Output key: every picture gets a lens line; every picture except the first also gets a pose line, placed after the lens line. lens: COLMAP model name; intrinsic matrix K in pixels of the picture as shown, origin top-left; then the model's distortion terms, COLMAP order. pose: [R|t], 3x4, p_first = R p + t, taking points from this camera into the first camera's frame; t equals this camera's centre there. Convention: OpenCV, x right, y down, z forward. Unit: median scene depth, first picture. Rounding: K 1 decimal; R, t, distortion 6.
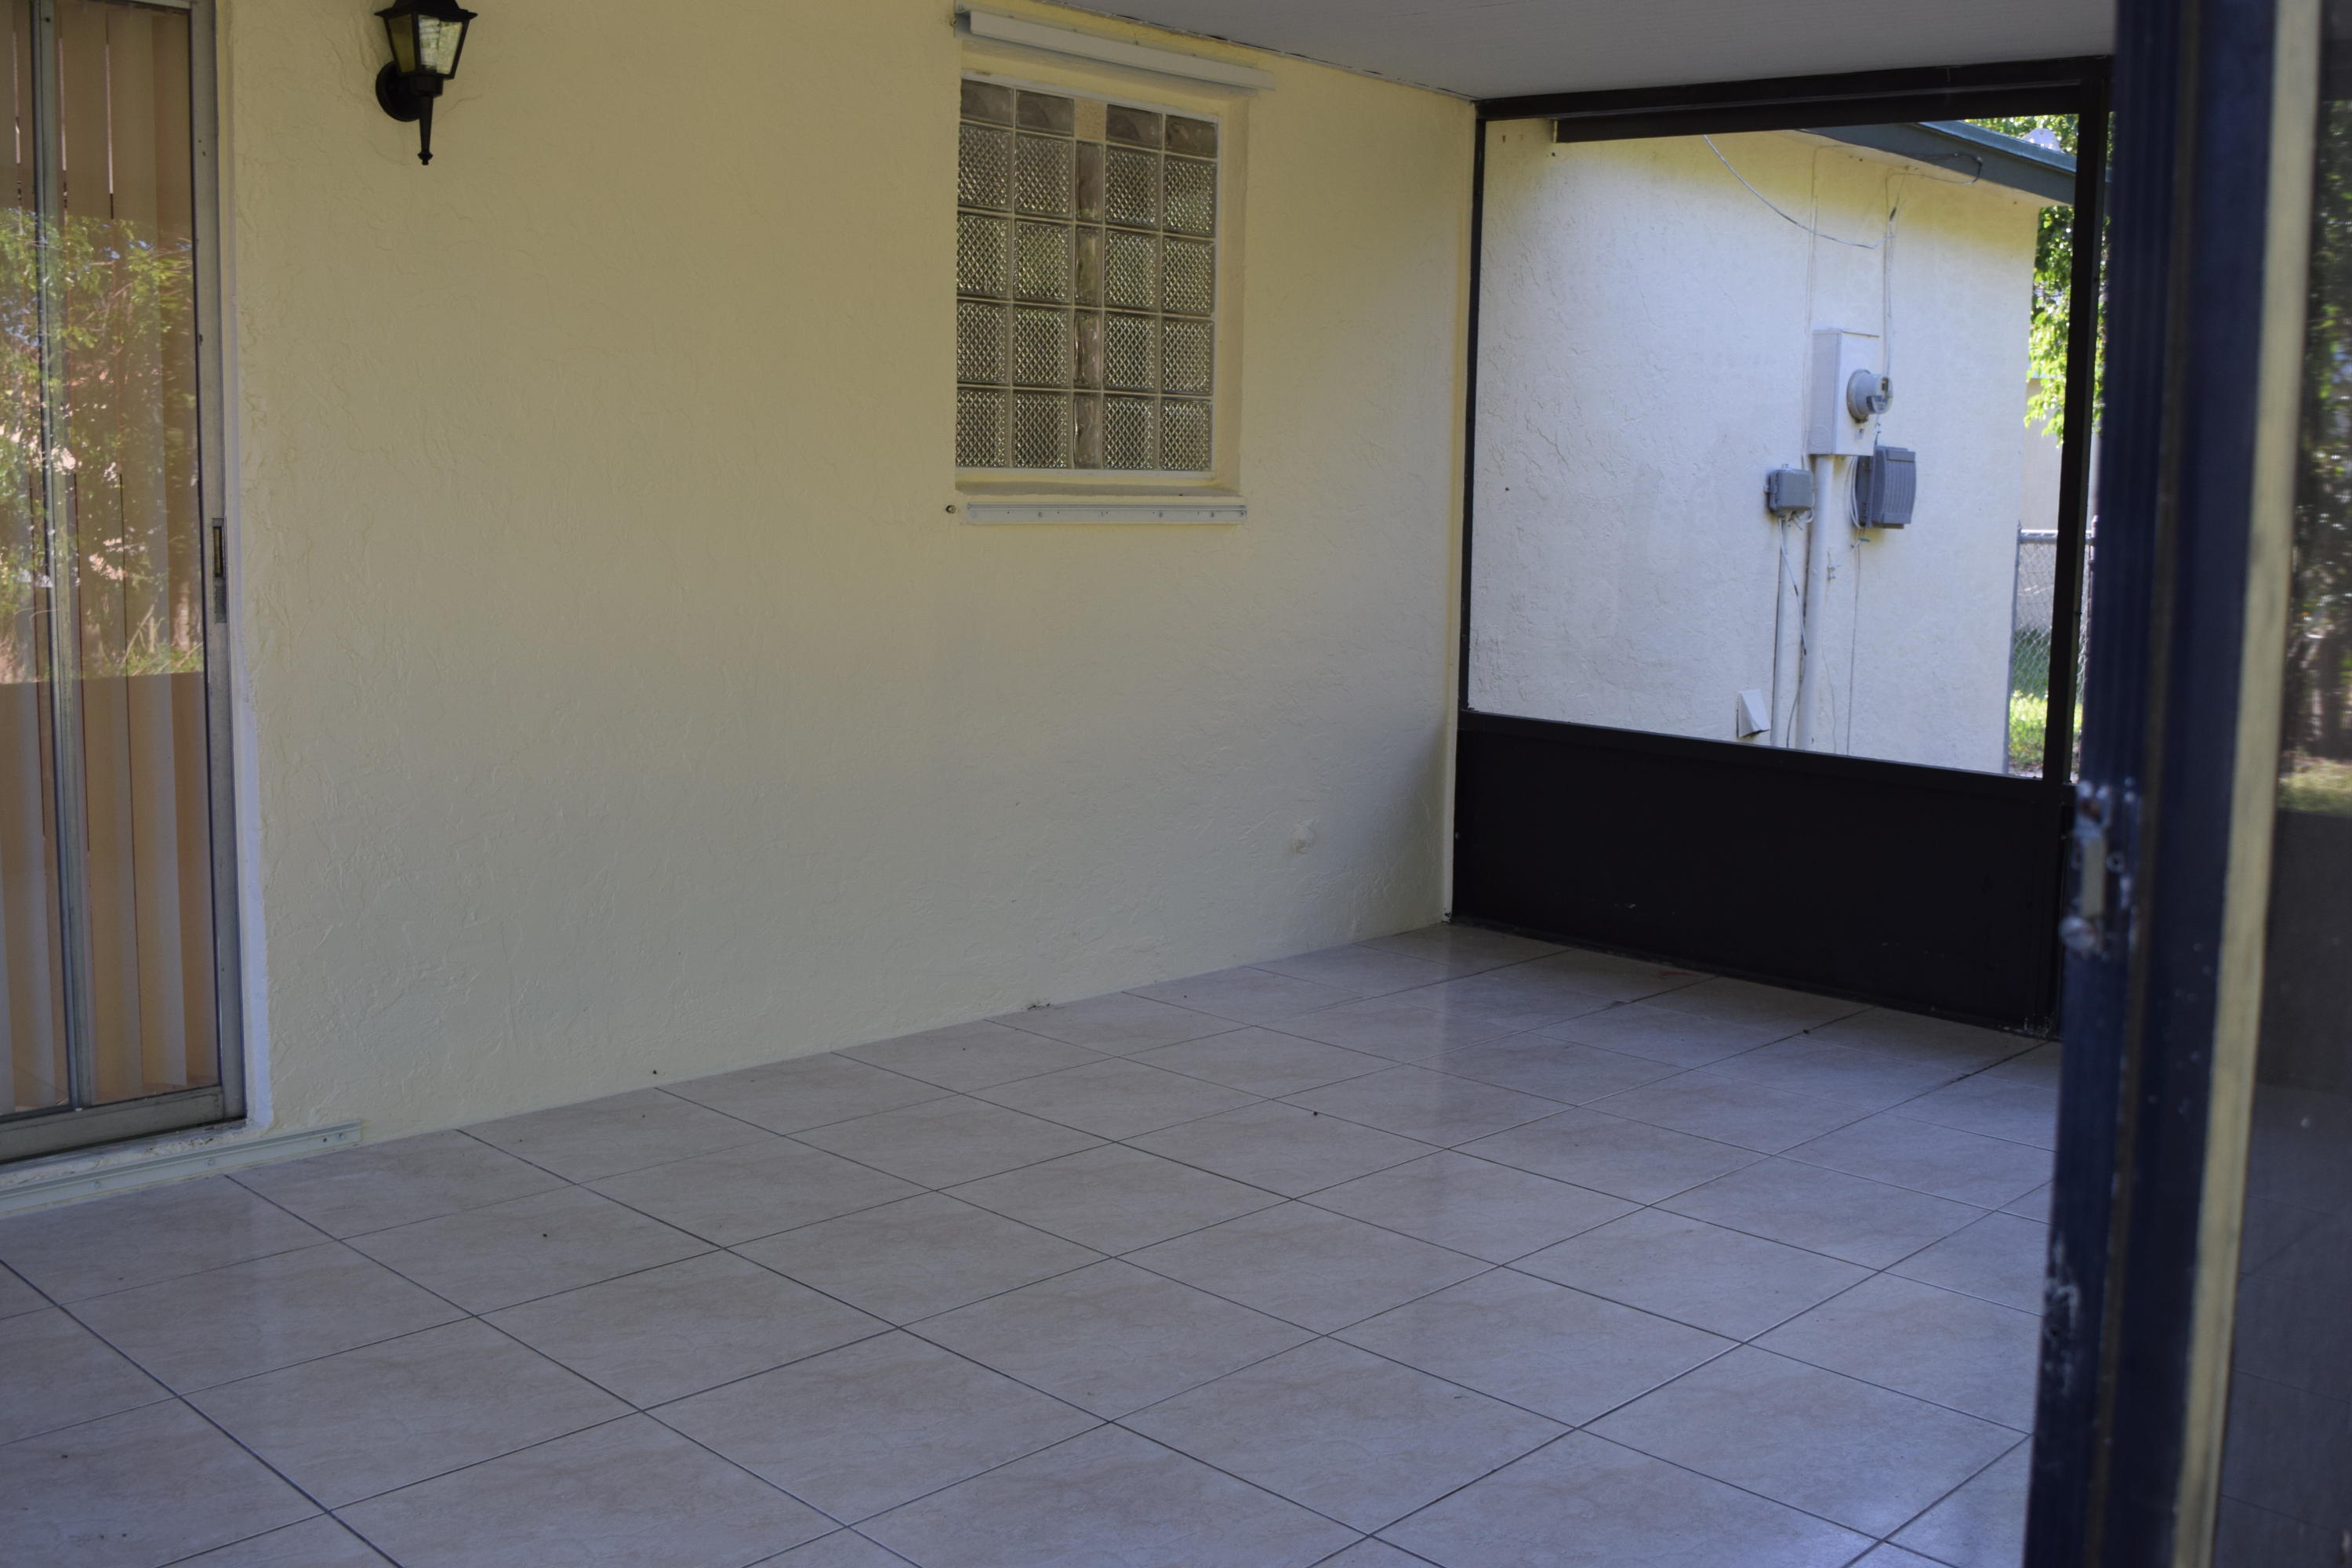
lens RADIAL K [[2285.4, 0, 1176.0], [0, 2285.4, 784.0], [0, 0, 1]] dist [0.003092, -0.081906]
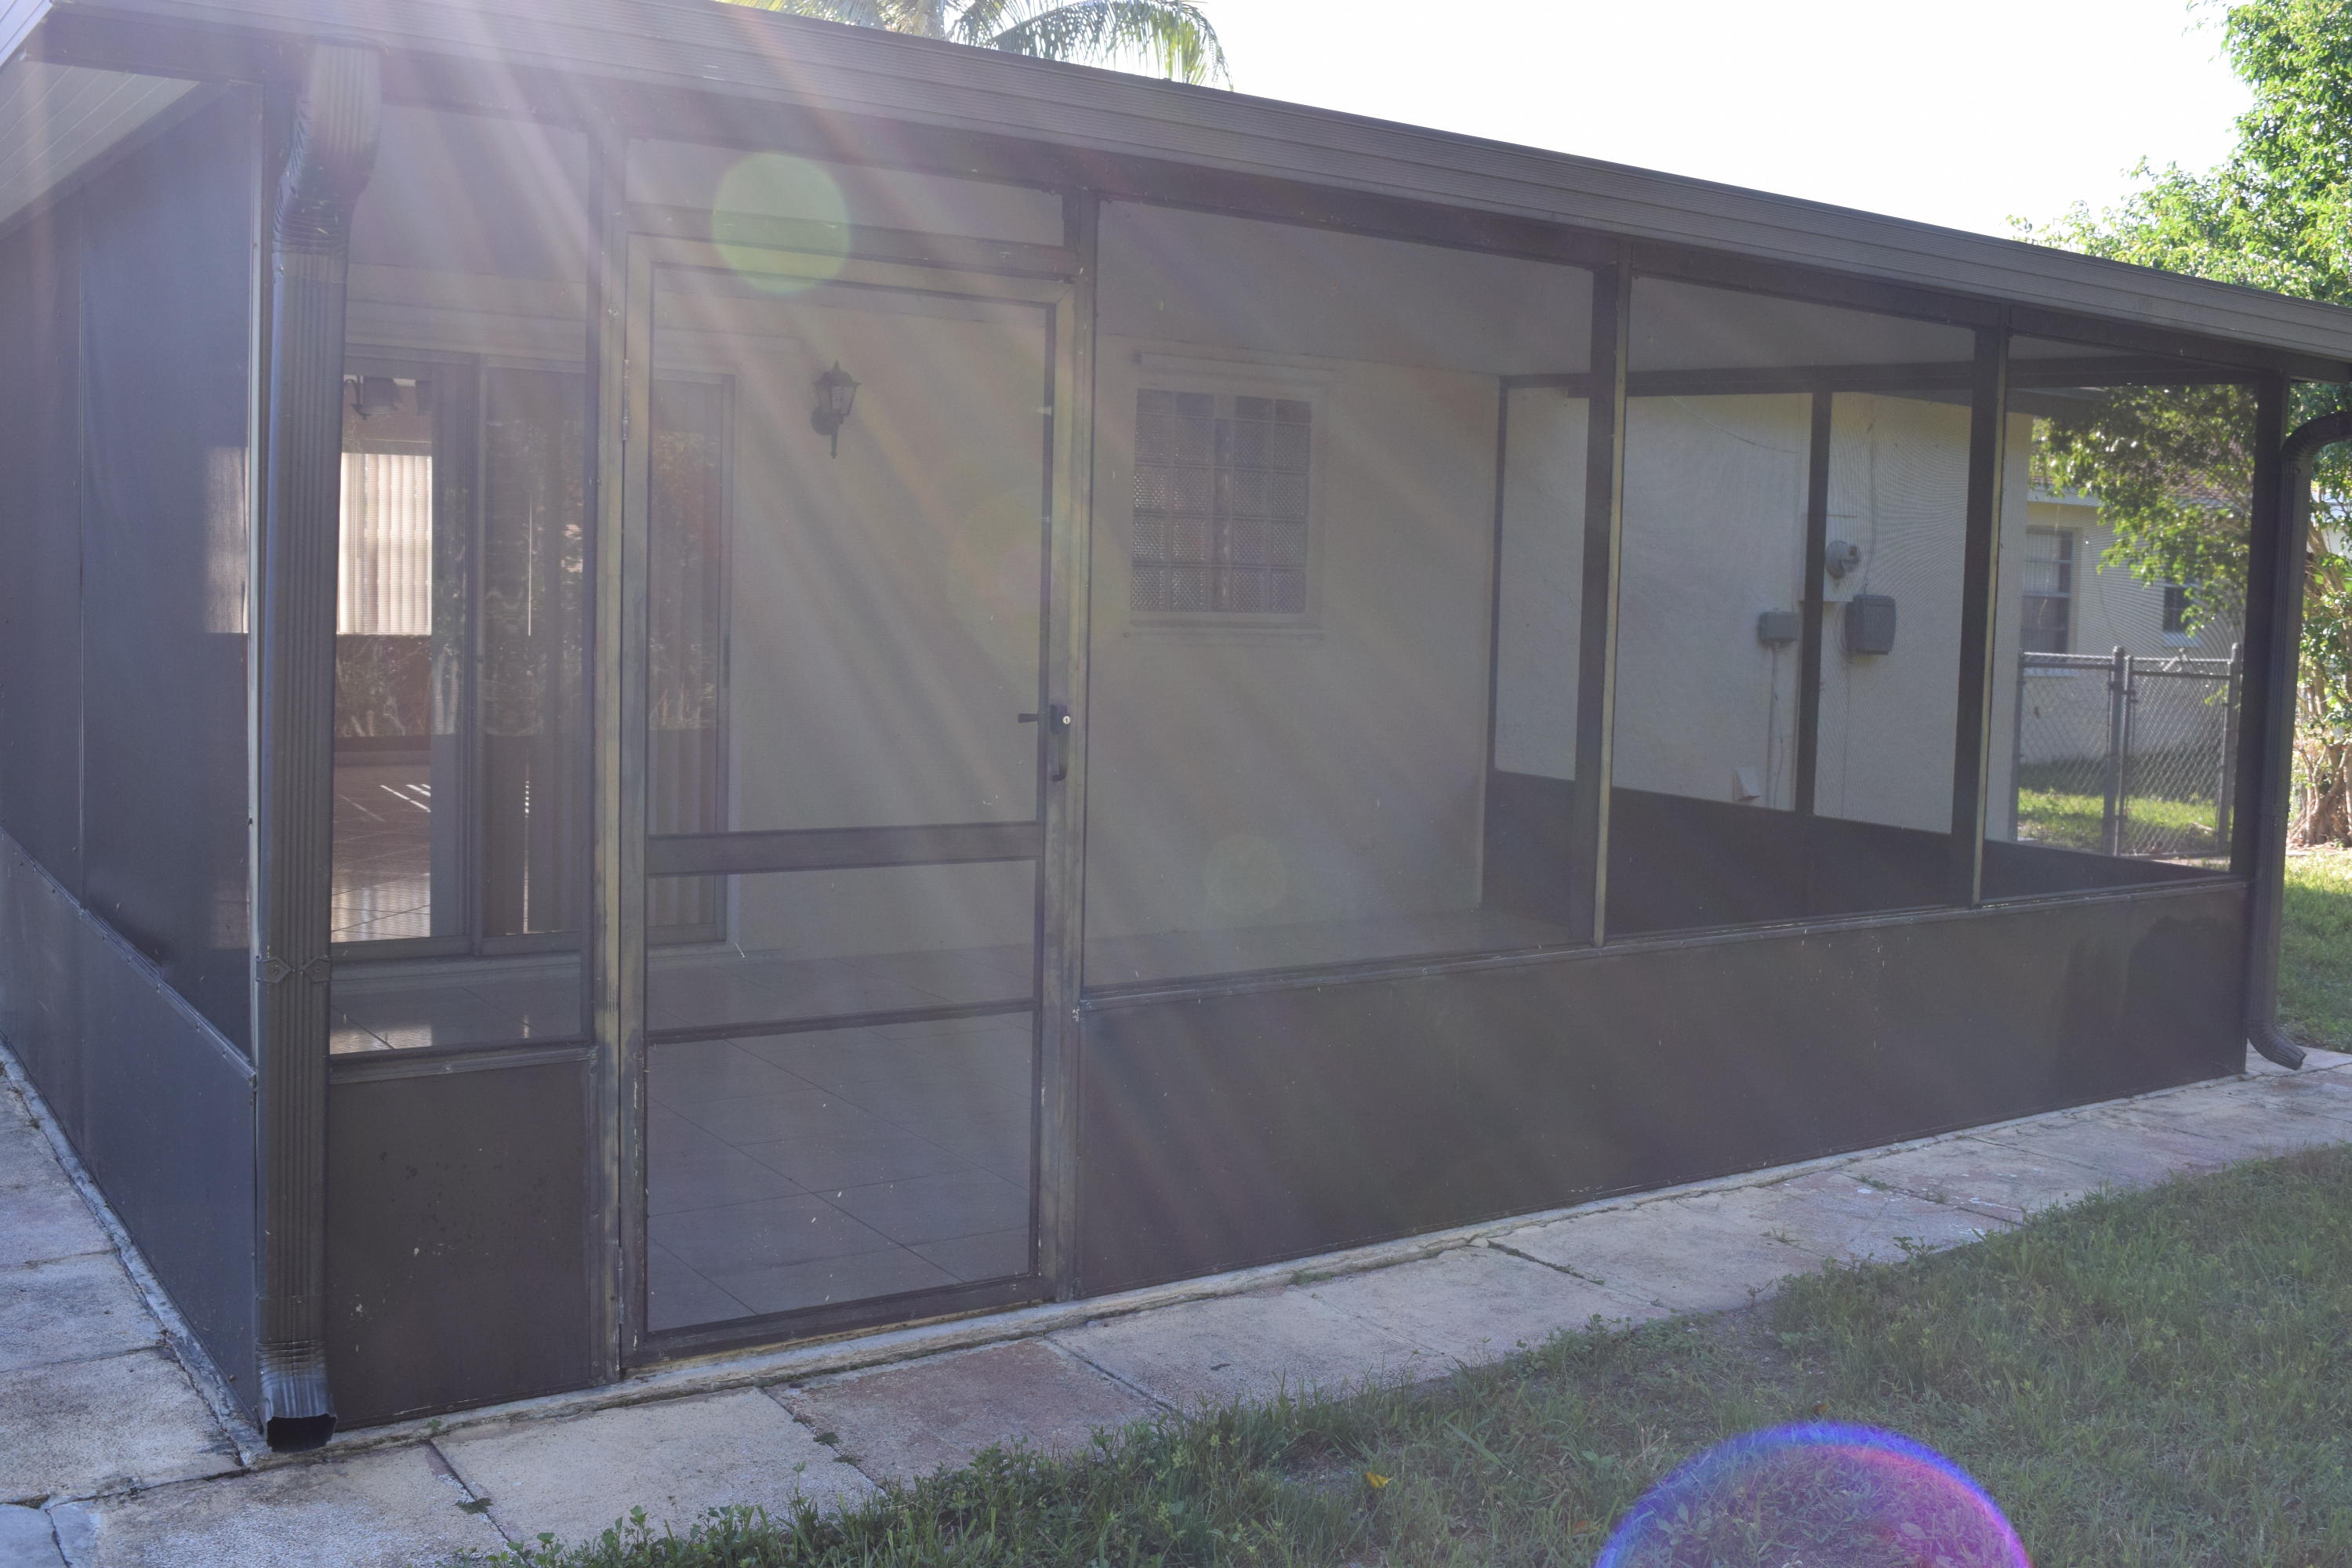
lens RADIAL K [[2285.4, 0, 1176.0], [0, 2285.4, 784.0], [0, 0, 1]] dist [0.003092, -0.081906]
pose [[0.979865, 0.025651, -0.198008, 0.240970], [-0.035273, 0.998354, -0.045221, 0.058383], [0.196522, 0.051295, 0.979157, -0.577460]]
